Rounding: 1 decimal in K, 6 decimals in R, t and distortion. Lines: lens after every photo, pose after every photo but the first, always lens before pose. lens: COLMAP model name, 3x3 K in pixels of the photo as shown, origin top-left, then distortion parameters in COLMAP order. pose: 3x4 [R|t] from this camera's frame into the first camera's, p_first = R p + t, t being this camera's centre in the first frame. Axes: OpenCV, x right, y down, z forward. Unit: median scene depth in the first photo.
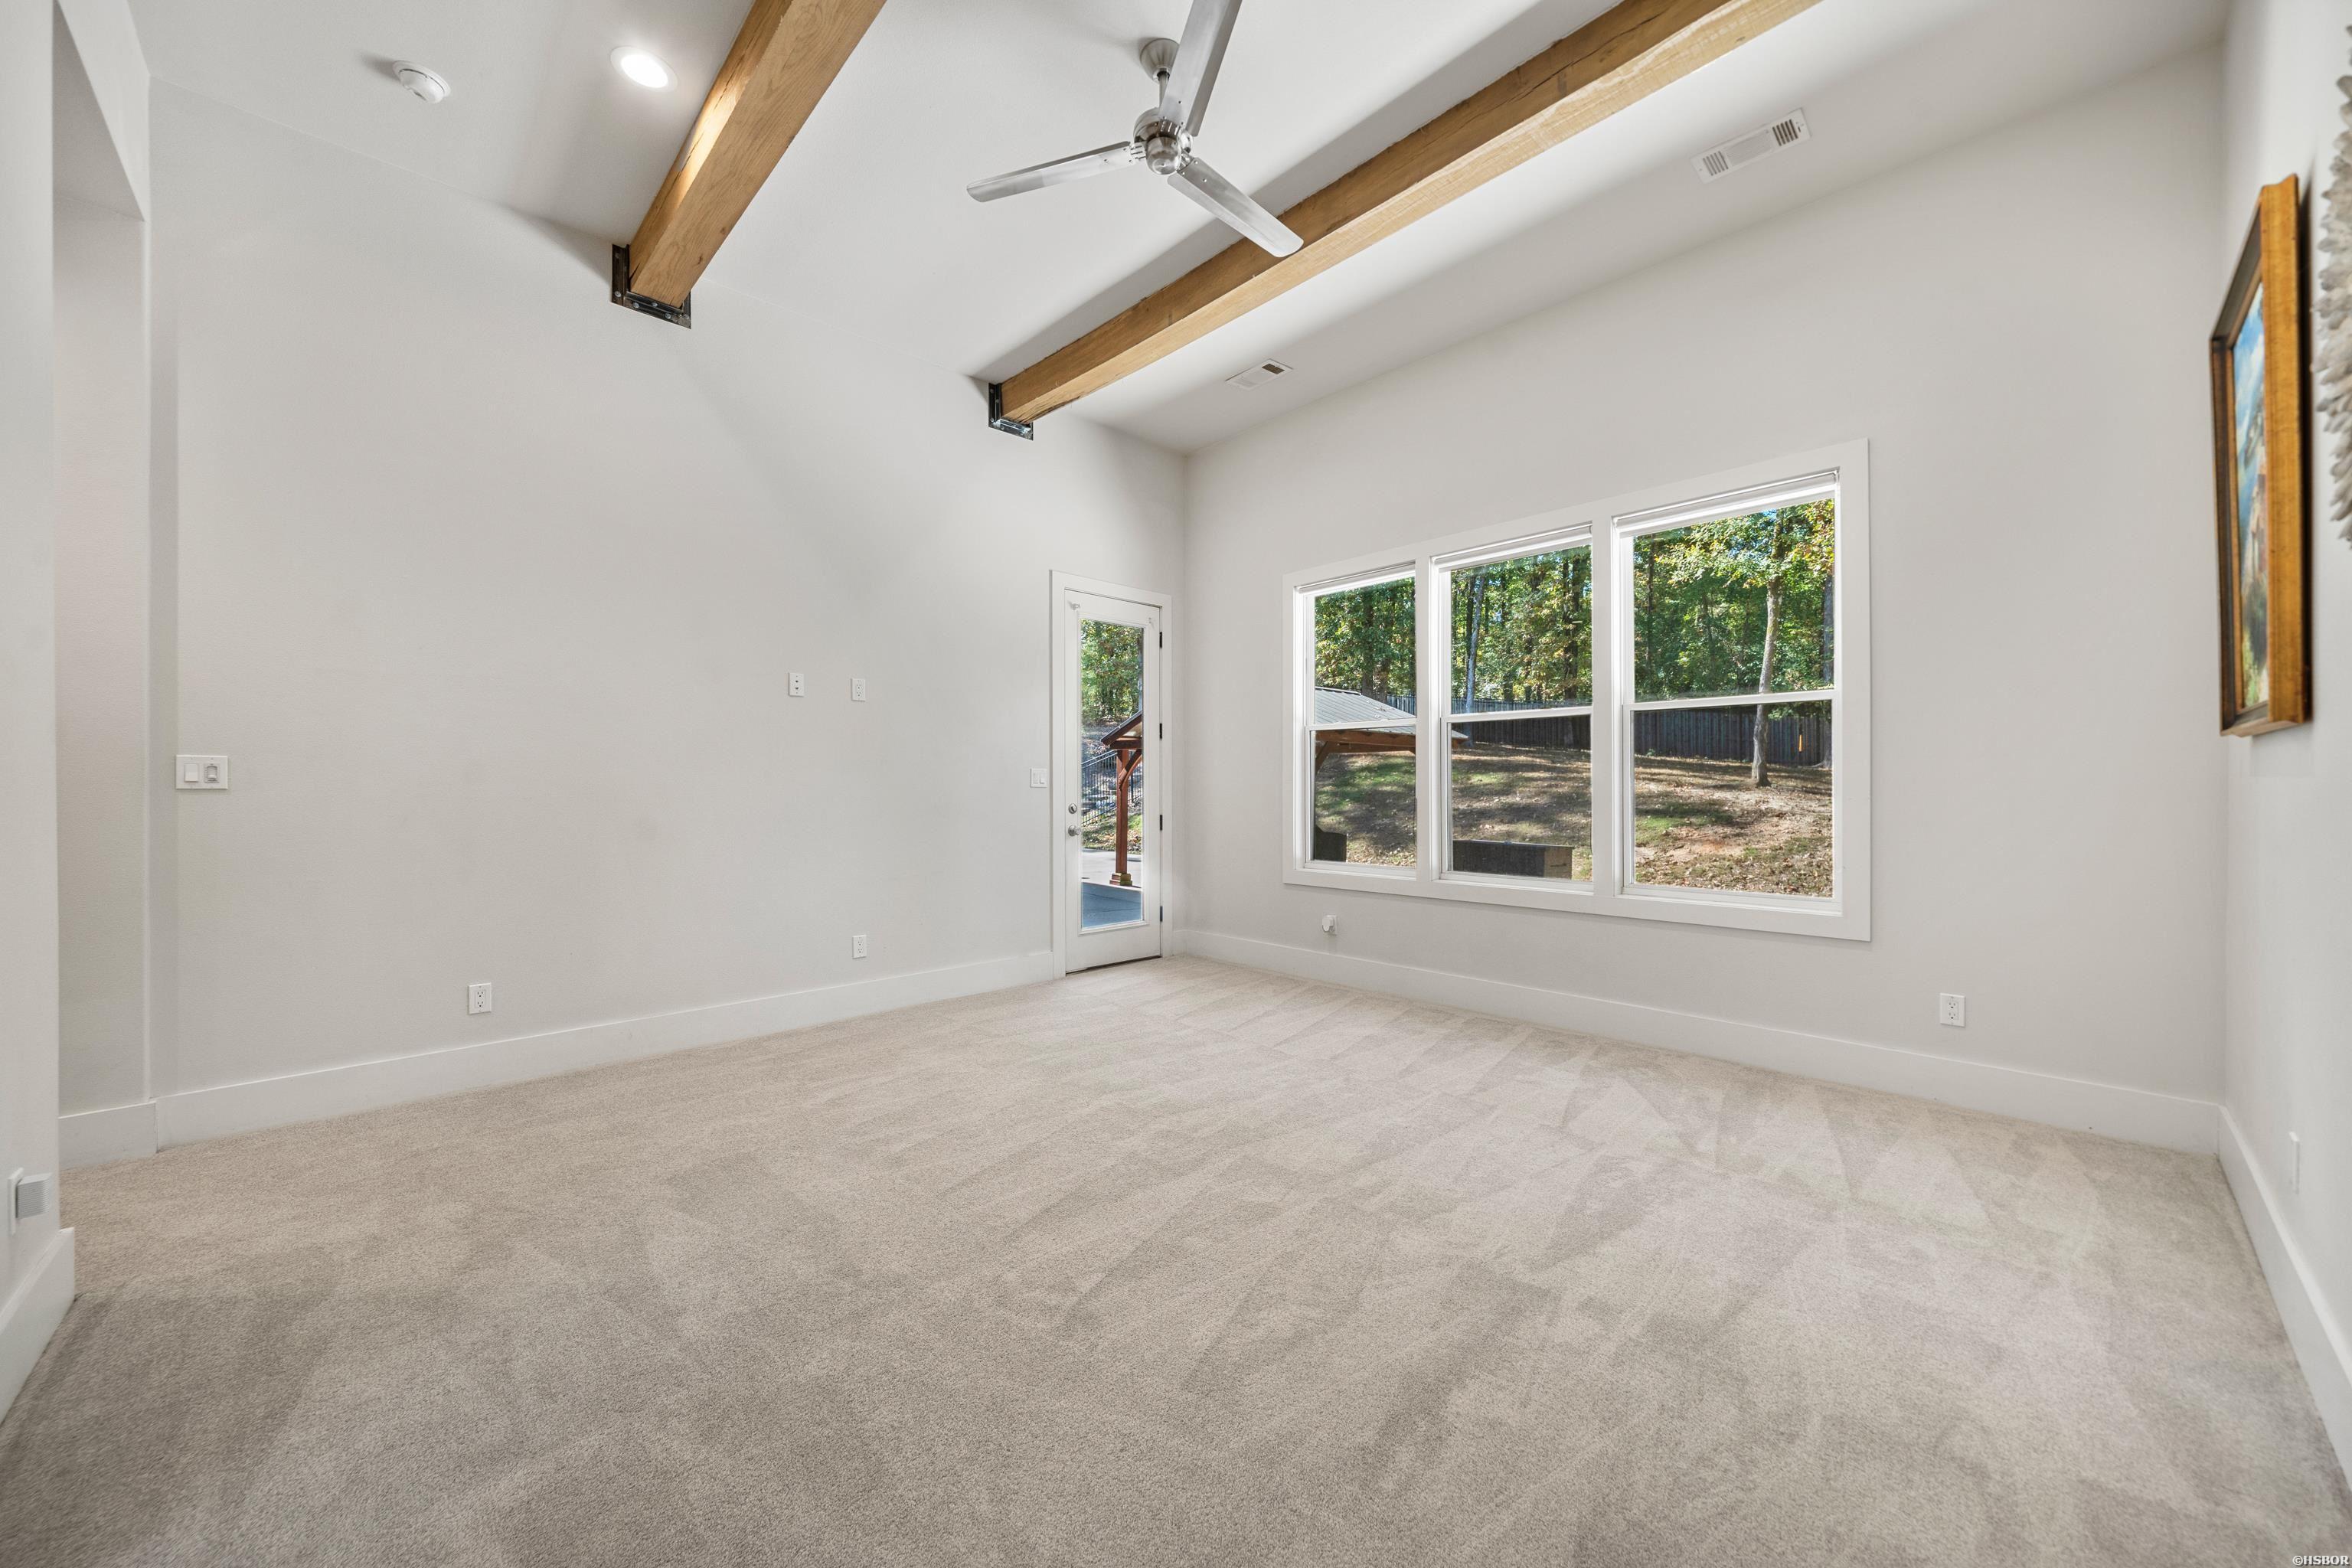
lens RADIAL K [[844.7, 0, 1184.2], [0, 844.7, 789.1], [0, 0, 1]] dist [-0.003555, -0.000066]
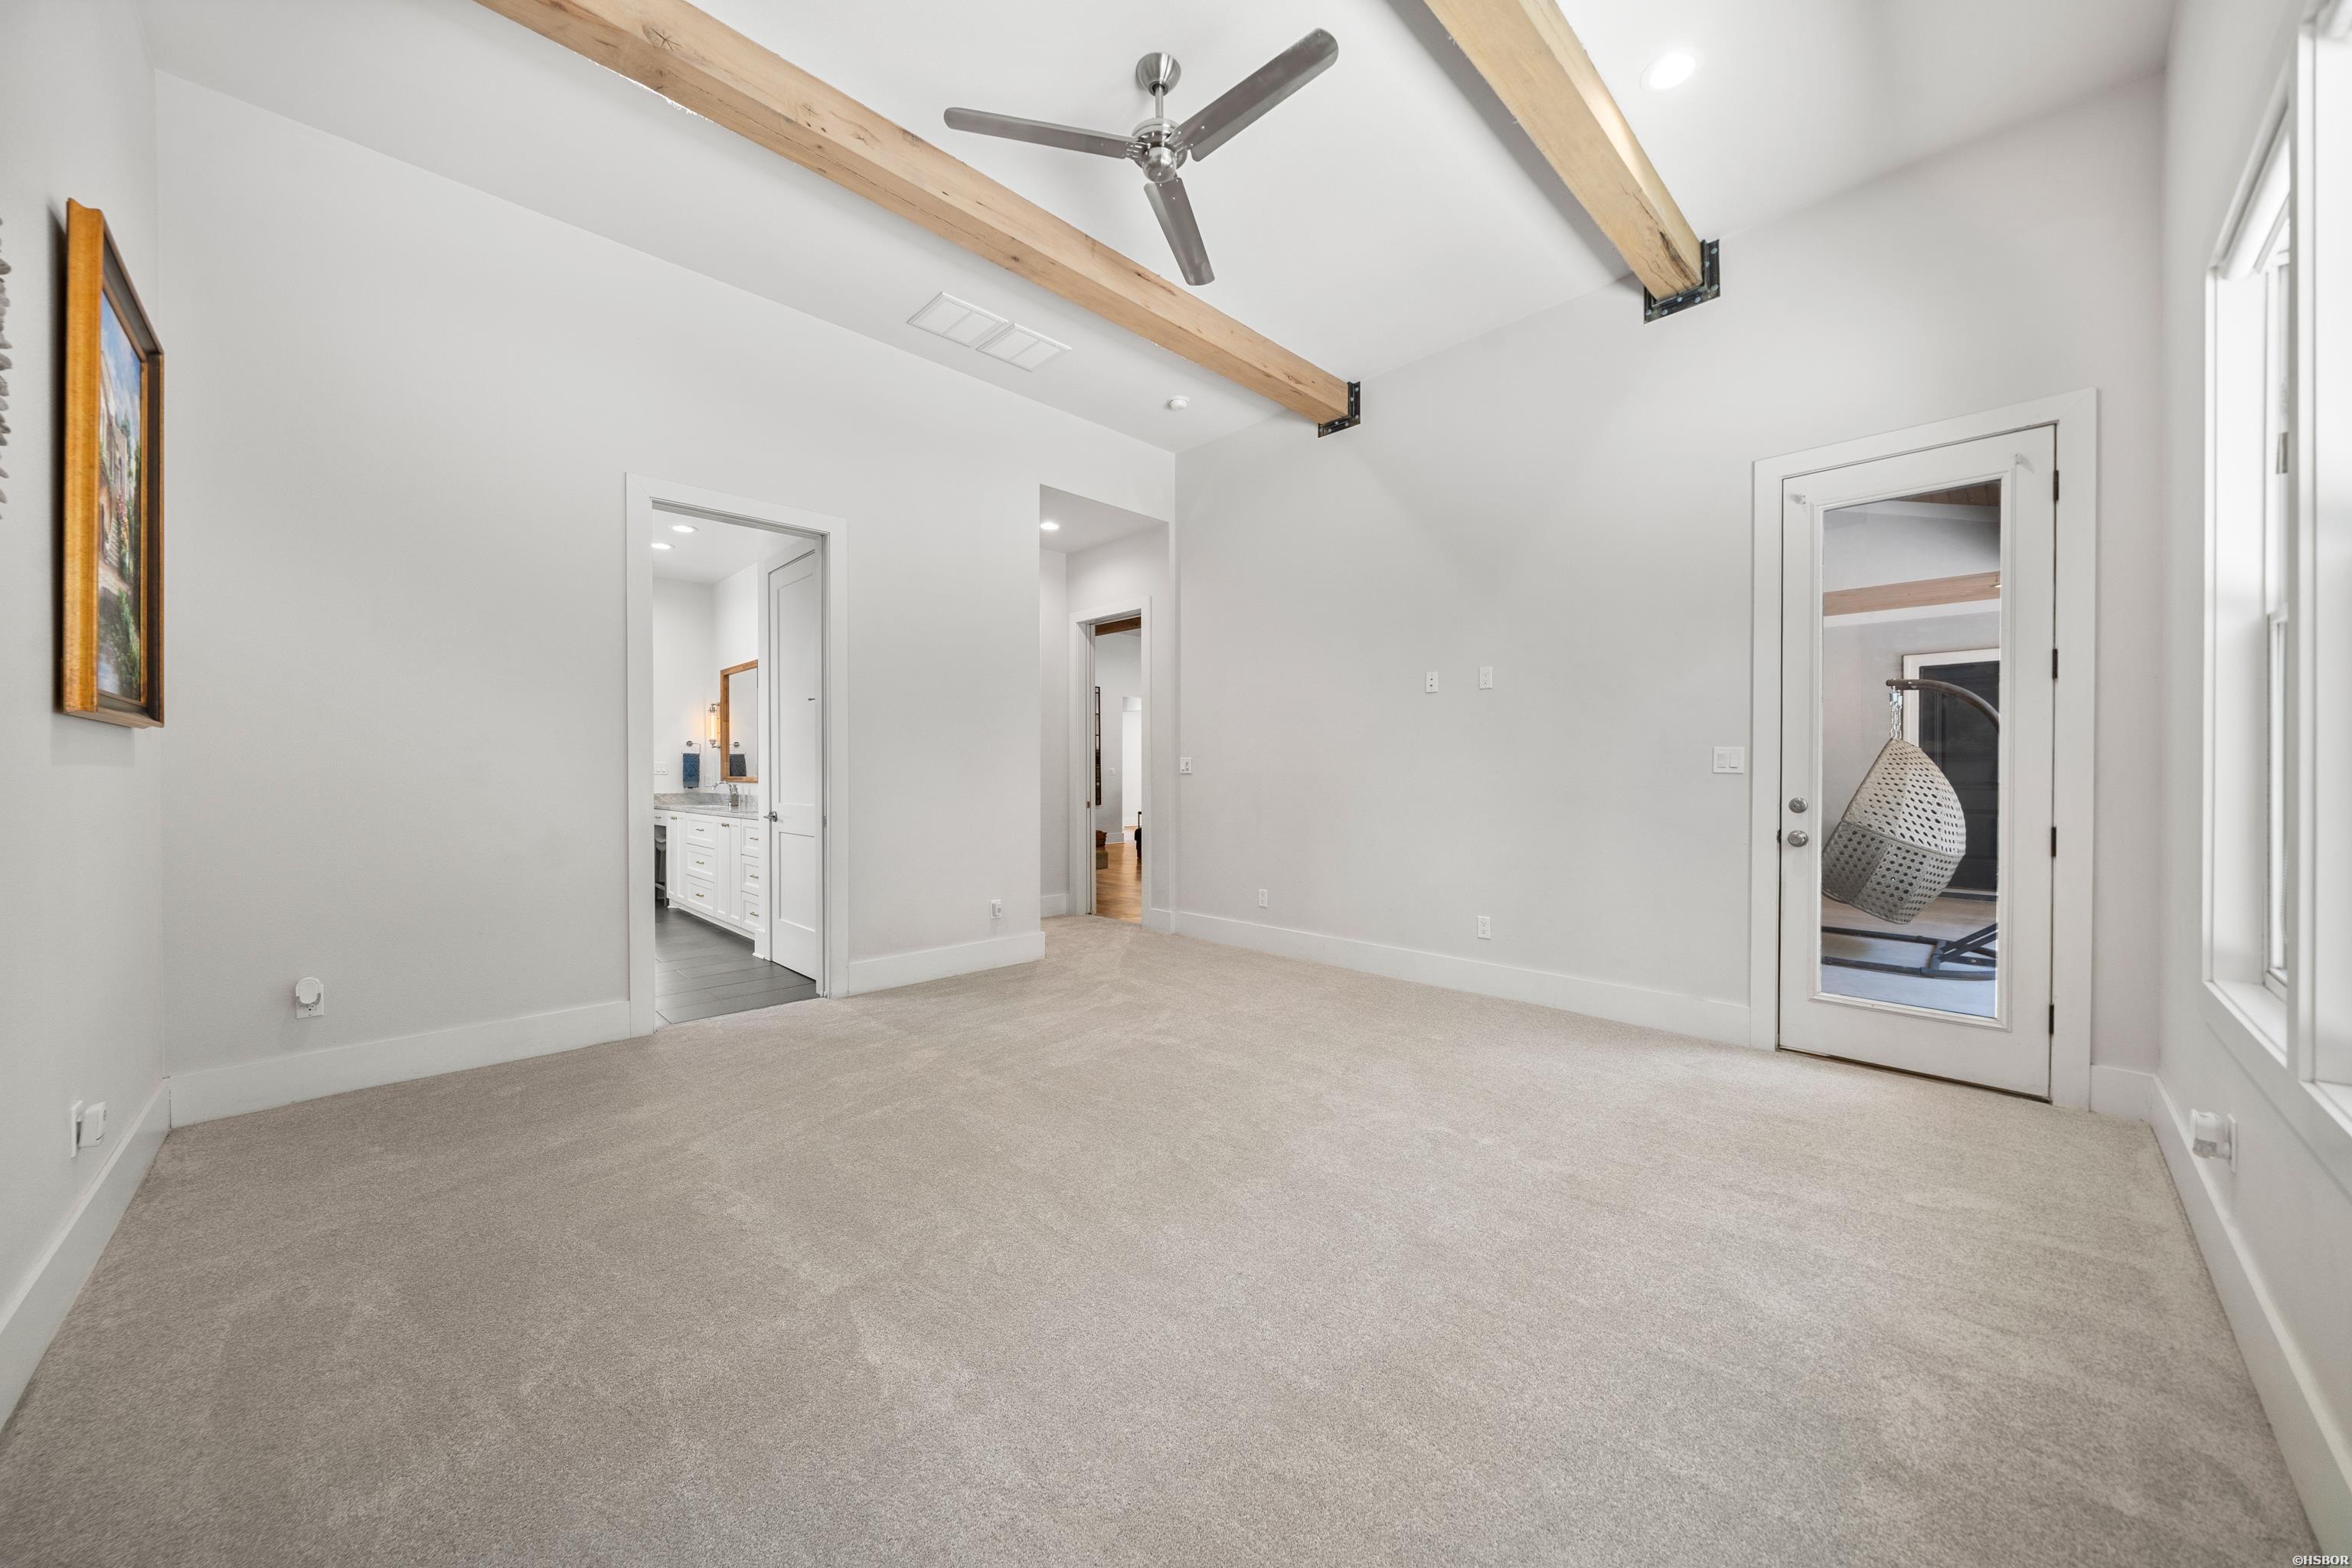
lens RADIAL K [[810.9, 0, 1185.4], [0, 810.9, 772.8], [0, 0, 1]] dist [-0.003984, -0.000379]
pose [[0.028924, 0.001107, -0.999581, 0.864370], [-0.002701, 0.999996, 0.001029, -0.003775], [0.999578, 0.002670, 0.028927, 0.885337]]
